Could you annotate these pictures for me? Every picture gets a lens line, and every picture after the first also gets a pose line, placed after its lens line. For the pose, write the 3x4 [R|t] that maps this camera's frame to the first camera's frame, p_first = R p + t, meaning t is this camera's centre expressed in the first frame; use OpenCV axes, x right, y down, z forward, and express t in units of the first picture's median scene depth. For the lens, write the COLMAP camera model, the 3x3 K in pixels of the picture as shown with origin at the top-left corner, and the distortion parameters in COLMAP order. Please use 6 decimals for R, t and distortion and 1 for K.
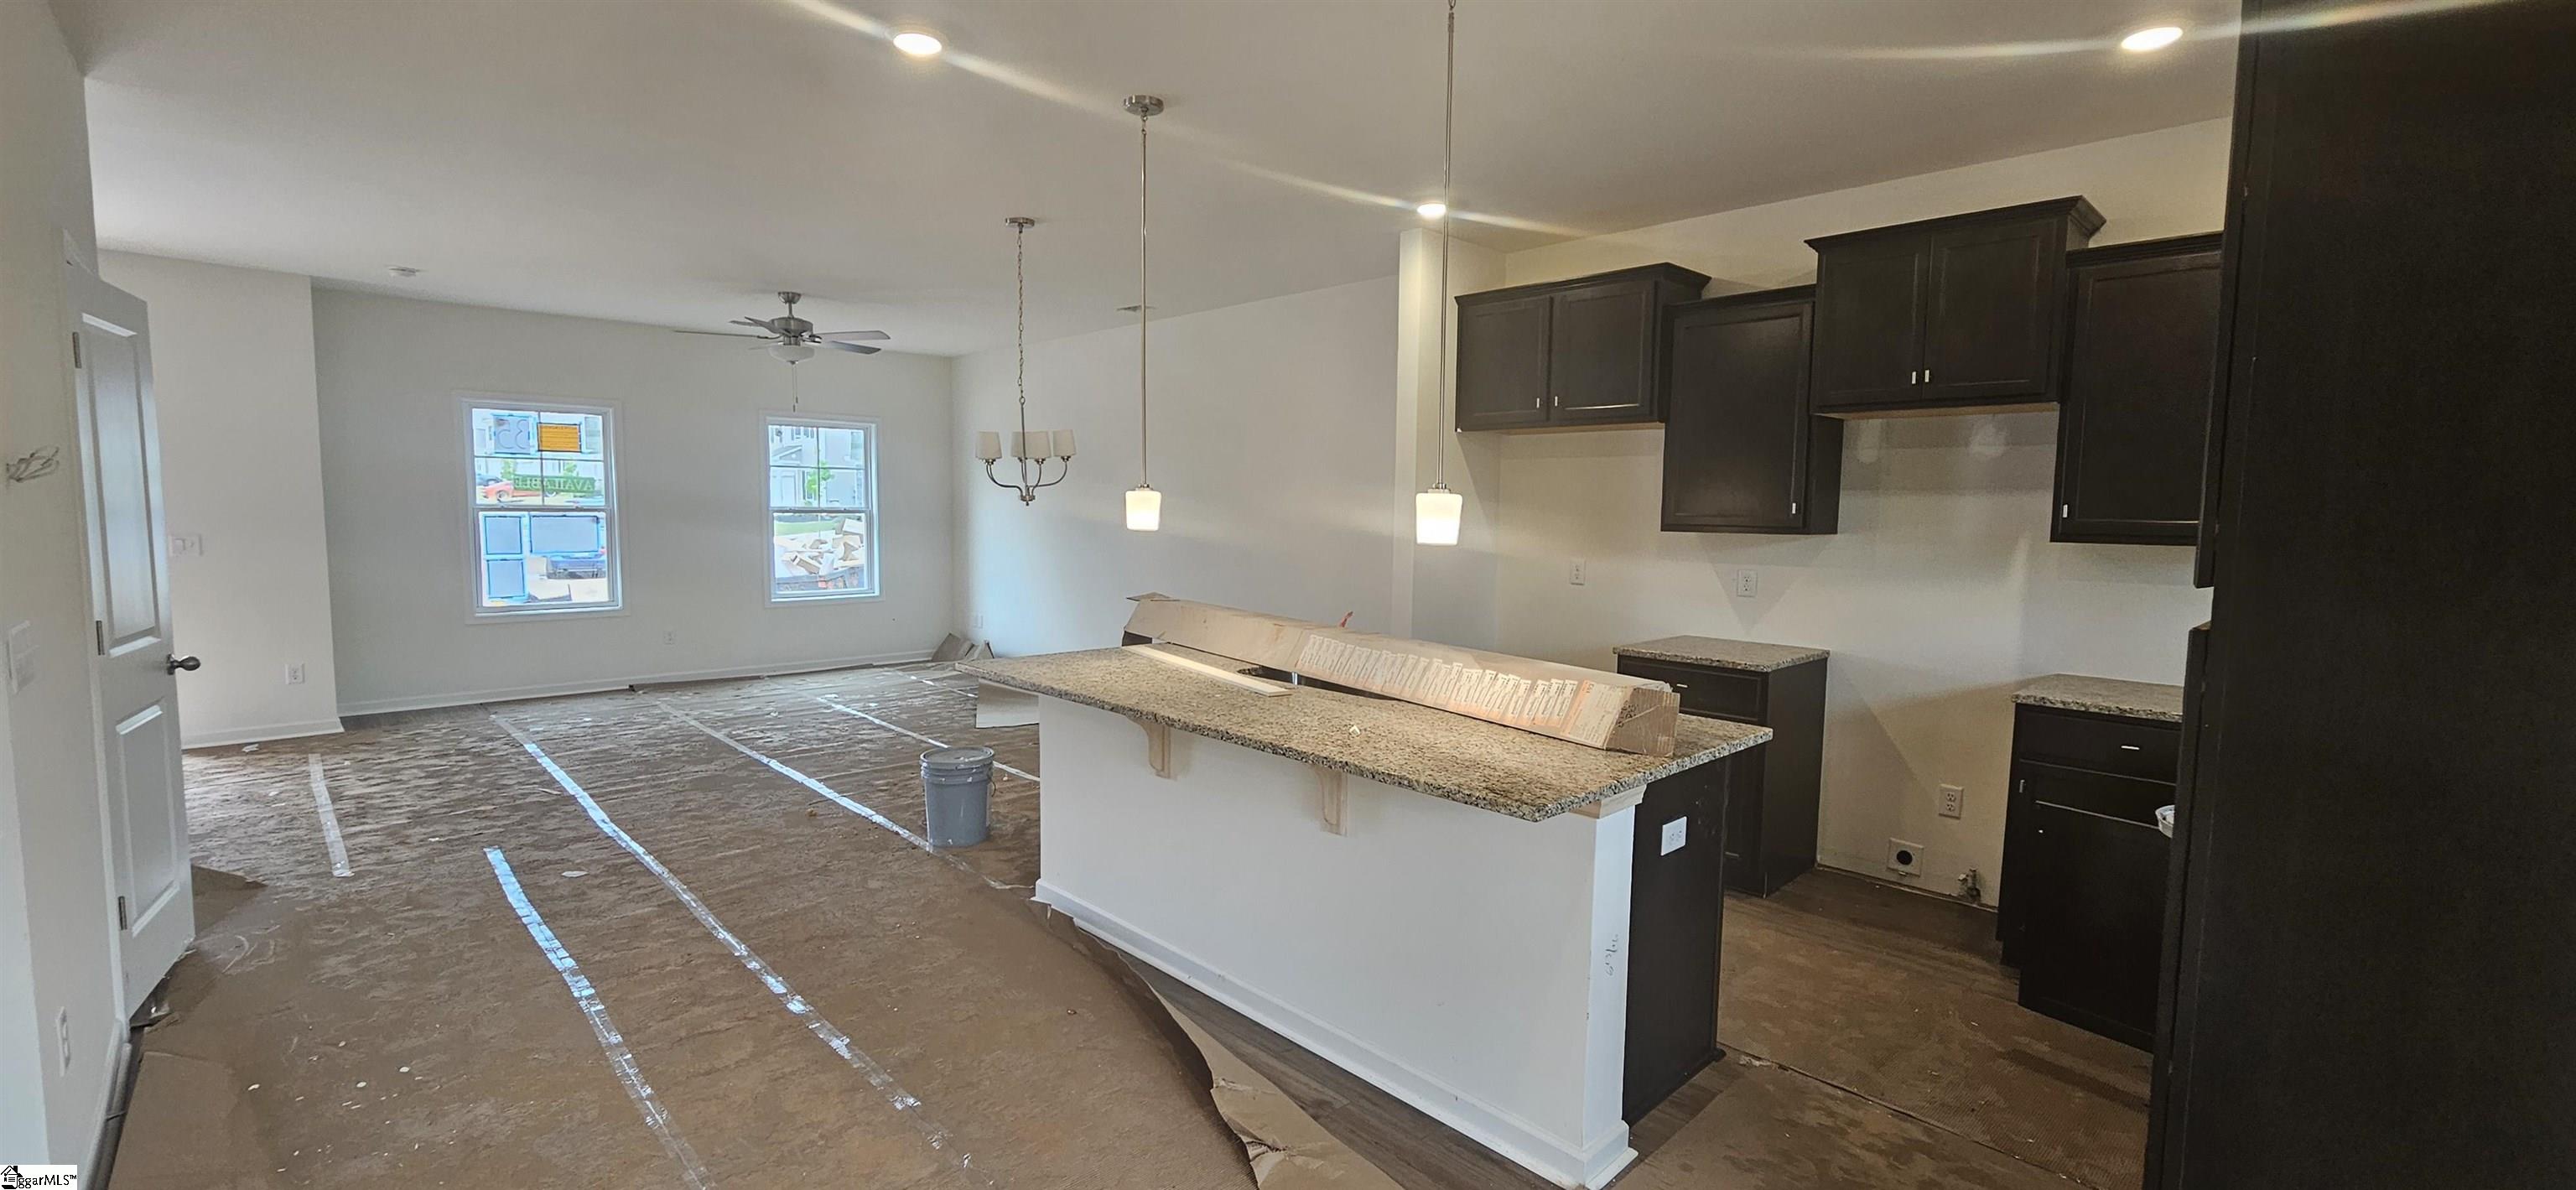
lens RADIAL K [[1048.3, 0, 1288.0], [0, 1048.3, 595.0], [0, 0, 1]] dist [0.000457, 0.000078]
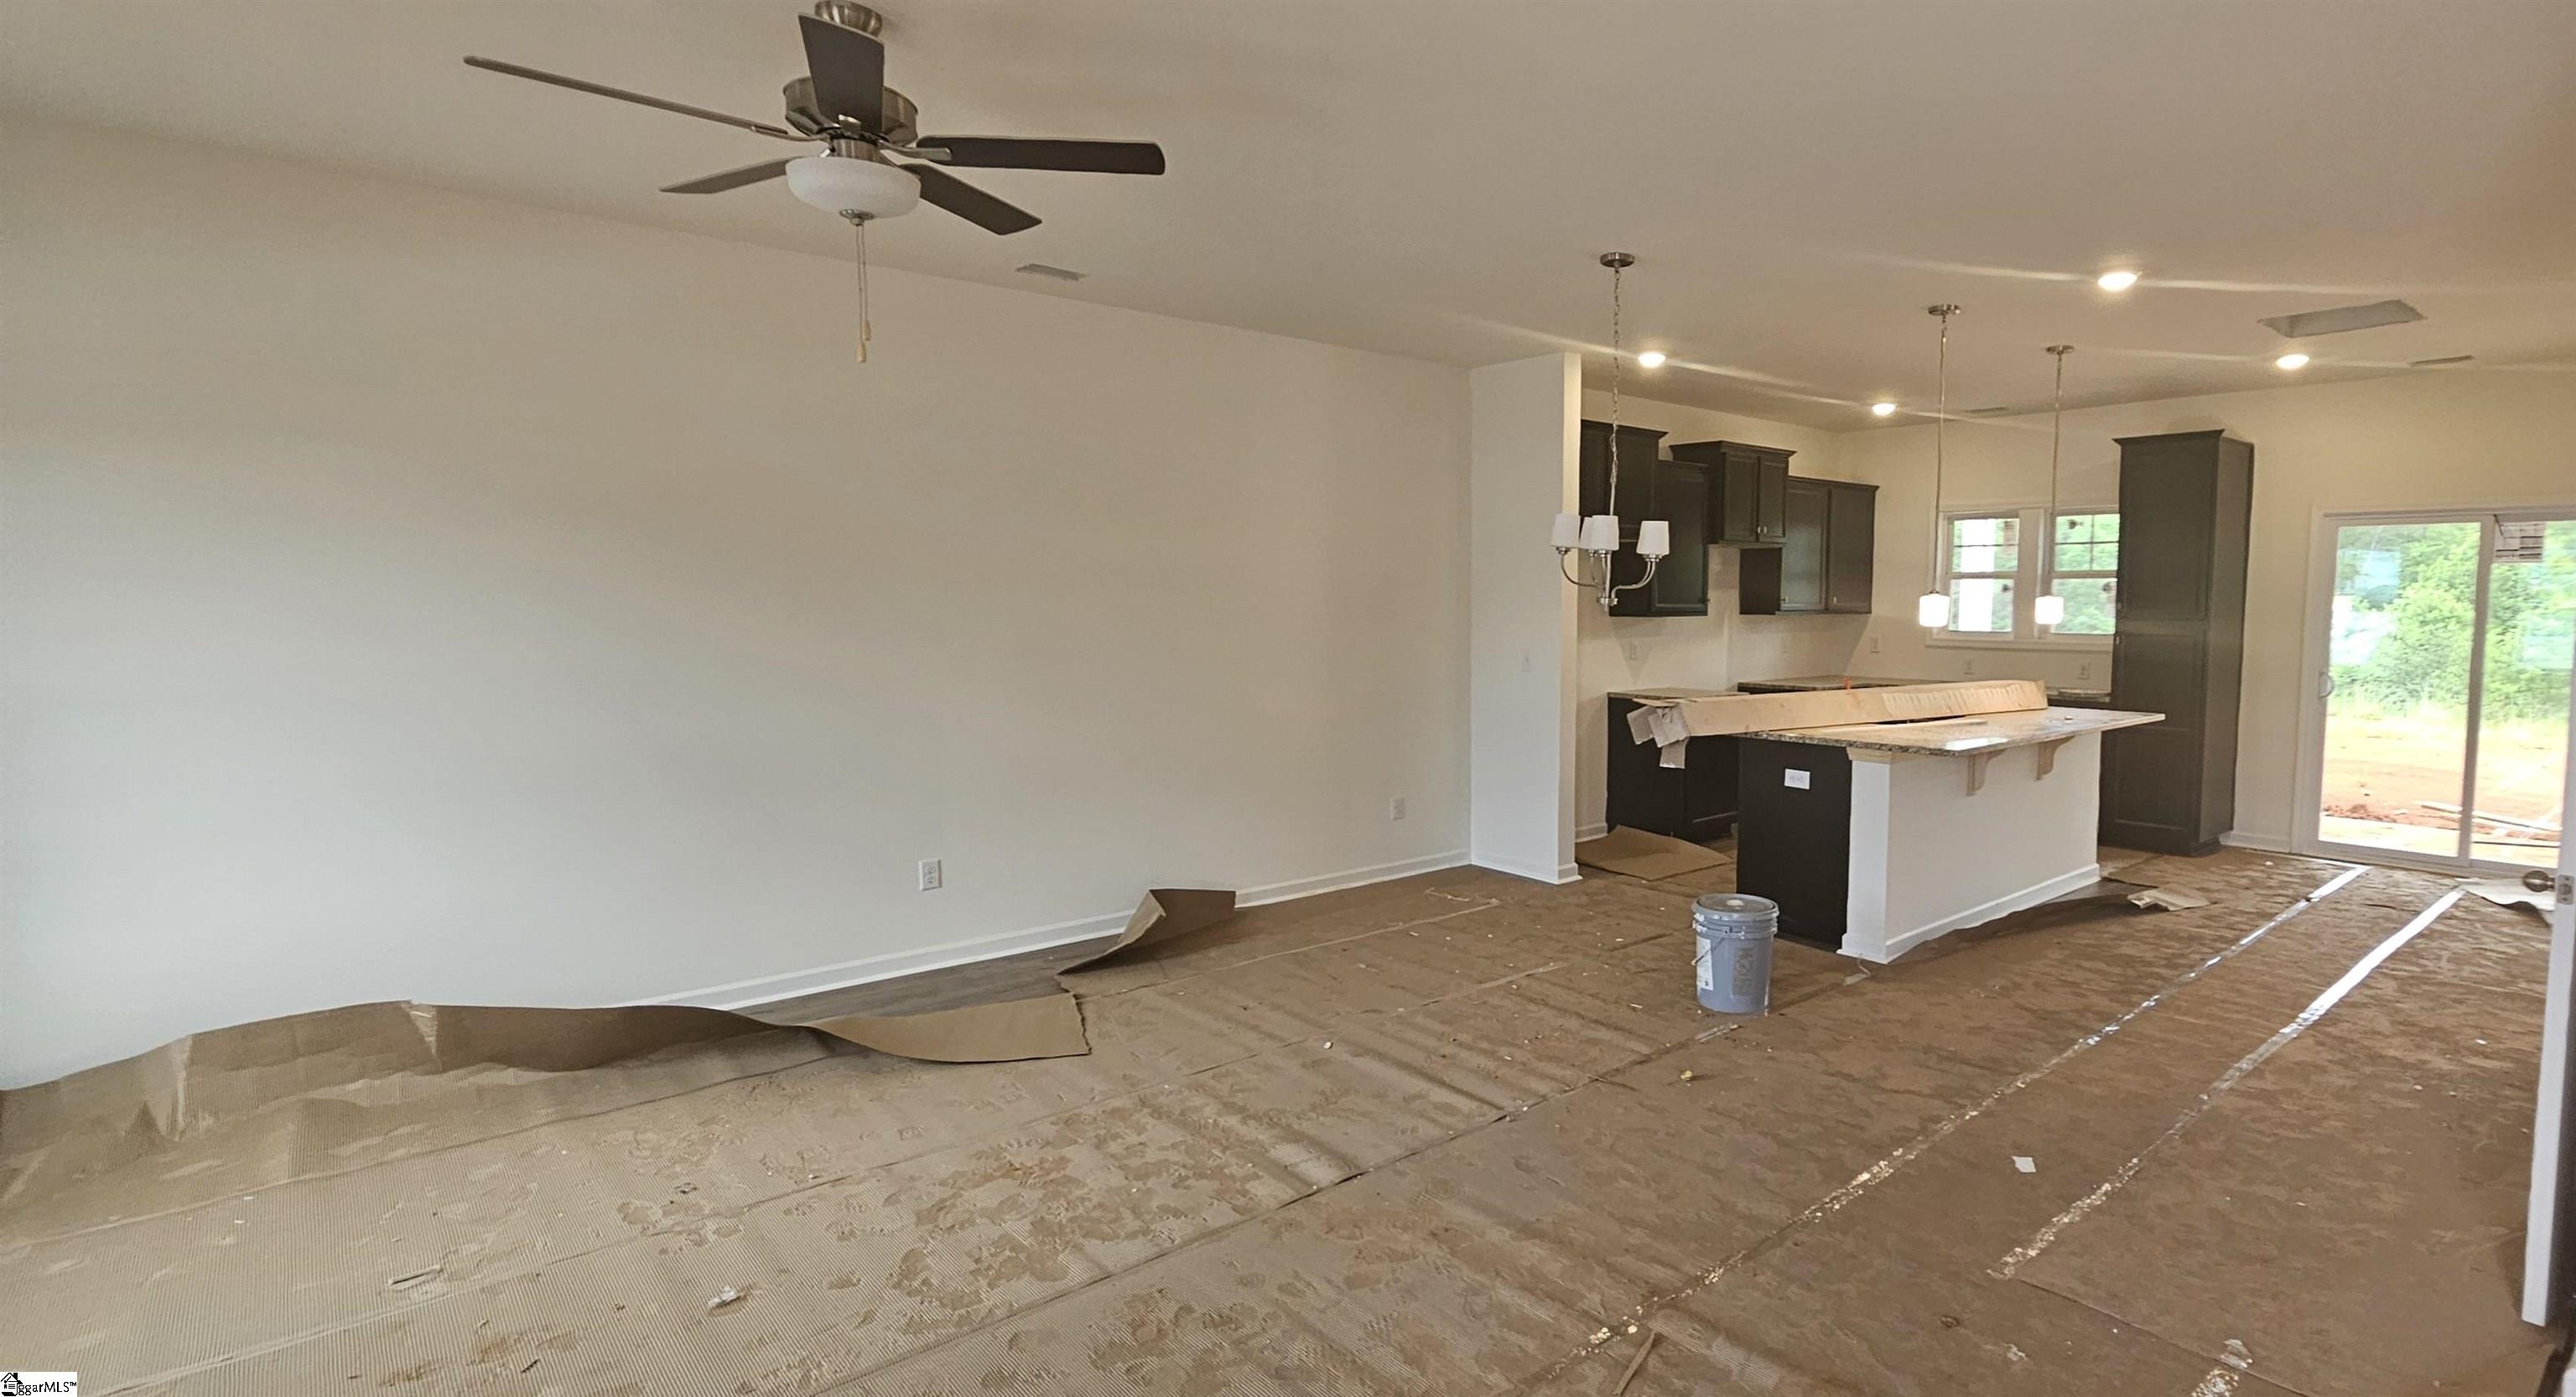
lens RADIAL K [[1386.3, 0, 1288.0], [0, 1386.3, 698.5], [0, 0, 1]] dist [-0.000665, -0.000438]
pose [[0.036256, -0.090378, 0.995247, -1.895047], [0.085625, 0.992521, 0.087011, -0.189601], [-0.995668, 0.082064, 0.043723, 1.703147]]
